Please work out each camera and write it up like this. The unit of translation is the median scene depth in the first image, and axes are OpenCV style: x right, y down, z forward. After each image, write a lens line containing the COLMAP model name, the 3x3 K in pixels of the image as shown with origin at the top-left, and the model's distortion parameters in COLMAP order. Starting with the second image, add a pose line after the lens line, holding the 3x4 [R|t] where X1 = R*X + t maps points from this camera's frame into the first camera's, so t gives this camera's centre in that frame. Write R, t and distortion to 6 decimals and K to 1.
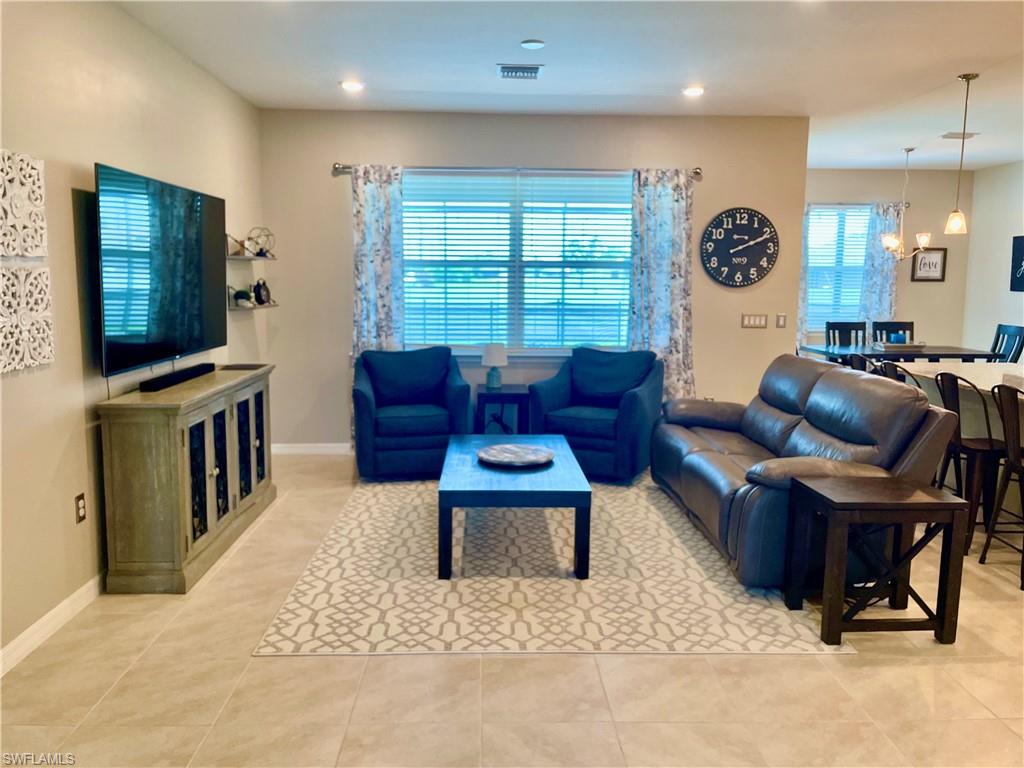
lens RADIAL K [[771.8, 0, 515.0], [0, 771.8, 376.2], [0, 0, 1]] dist [0.093372, -0.120739]
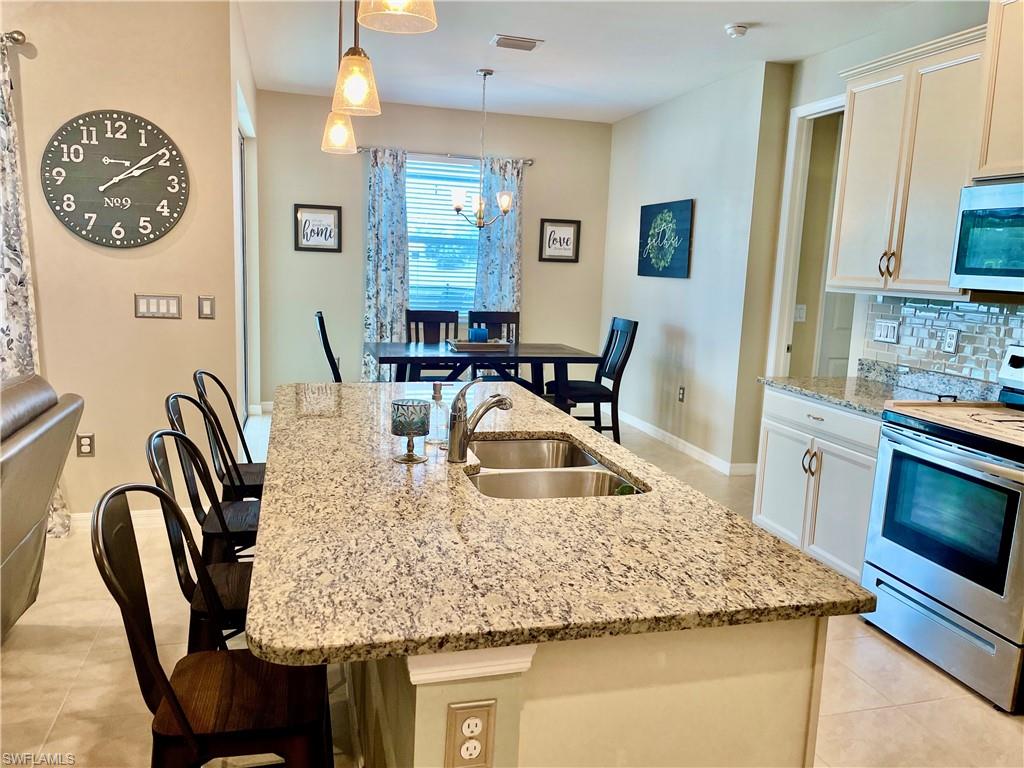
lens RADIAL K [[771.8, 0, 506.6], [0, 771.8, 375.8], [0, 0, 1]] dist [0.093372, -0.120739]
pose [[0.973918, -0.004673, 0.226853, 0.437171], [-0.000033, 0.999785, 0.020737, -0.030756], [-0.226901, -0.020203, 0.973708, 0.357418]]
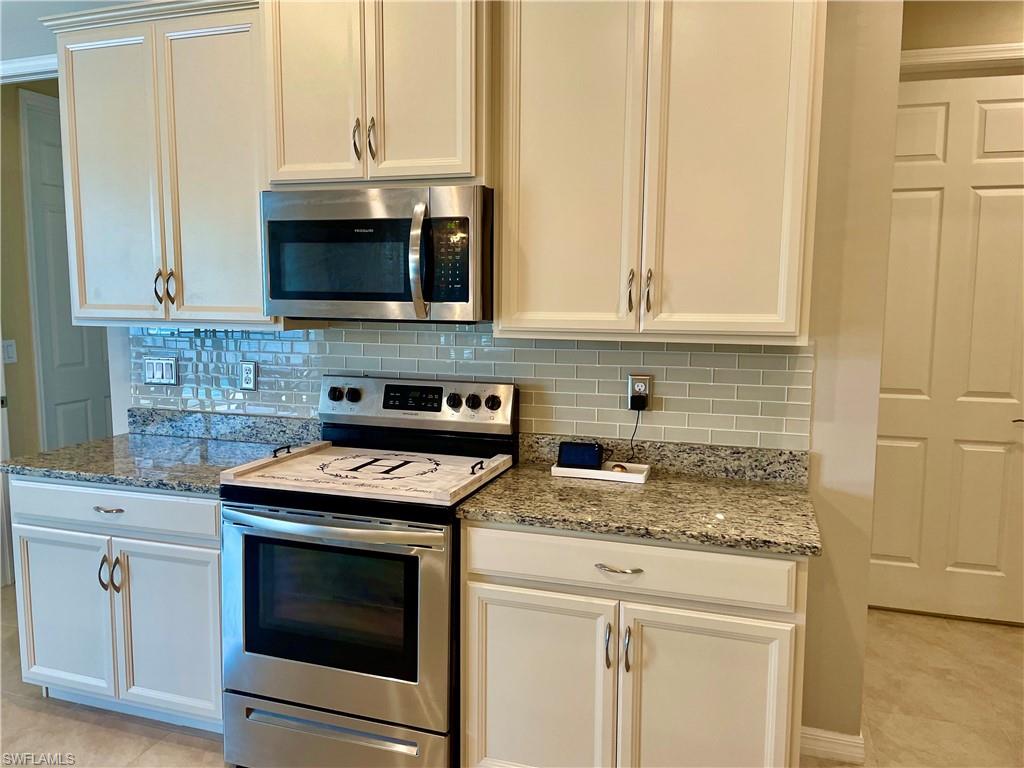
lens RADIAL K [[771.8, 0, 500.5], [0, 771.8, 378.3], [0, 0, 1]] dist [0.093372, -0.120739]
pose [[0.347378, -0.115790, 0.930549, 0.491459], [0.122132, 0.989481, 0.077530, -0.060409], [-0.929738, 0.086717, 0.357866, 0.525155]]
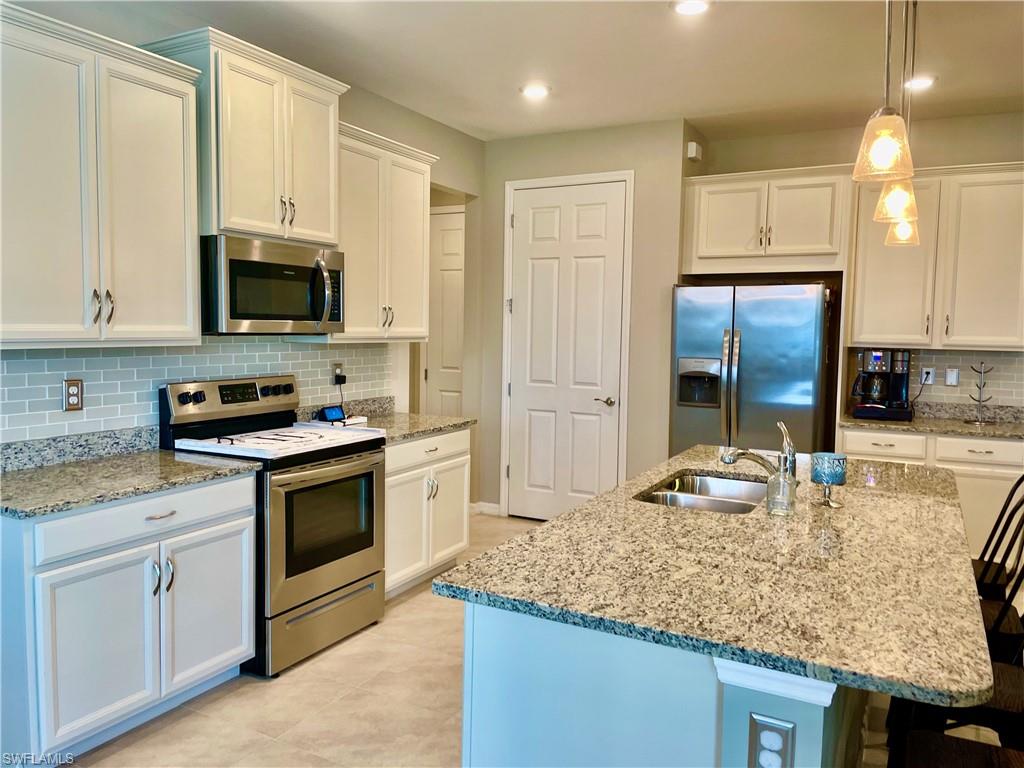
lens RADIAL K [[771.8, 0, 497.2], [0, 771.8, 380.8], [0, 0, 1]] dist [0.093372, -0.120739]
pose [[-0.858192, -0.062200, 0.509546, 0.417550], [0.042502, 0.980614, 0.191286, -0.132154], [-0.511566, 0.185817, -0.838911, 1.099630]]
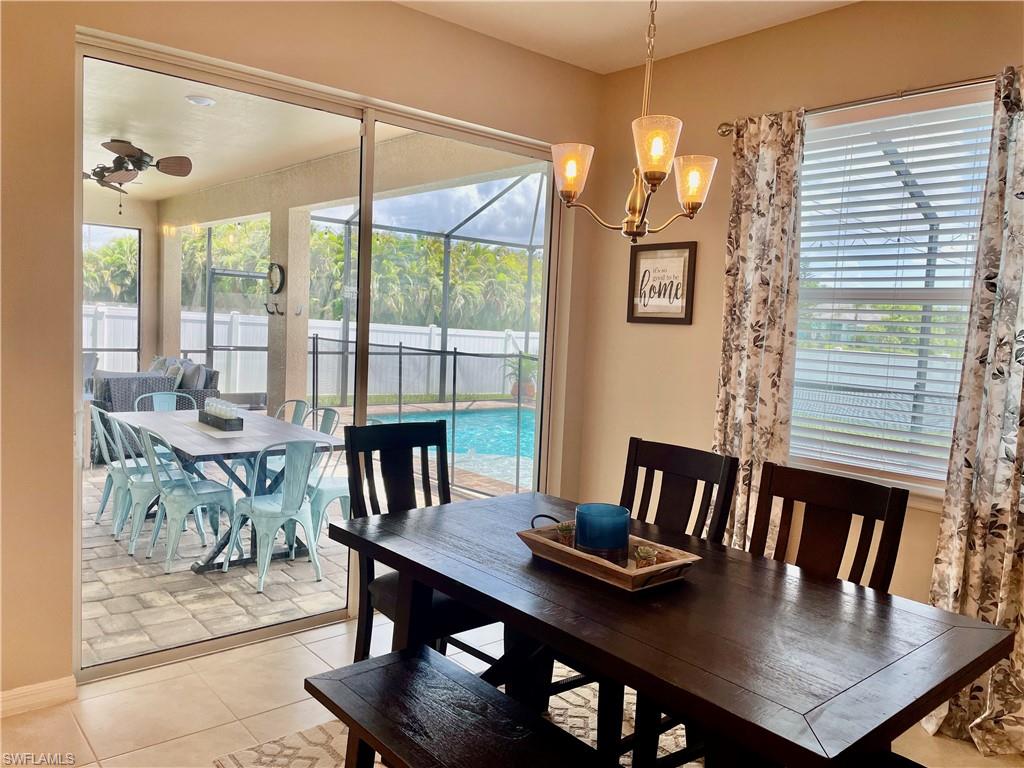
lens RADIAL K [[771.8, 0, 505.2], [0, 771.8, 380.4], [0, 0, 1]] dist [0.093372, -0.120739]
pose [[0.604728, 0.083932, -0.791997, 0.848023], [-0.146808, 0.989138, -0.007271, -0.113516], [0.782784, 0.120668, 0.610482, 1.004586]]
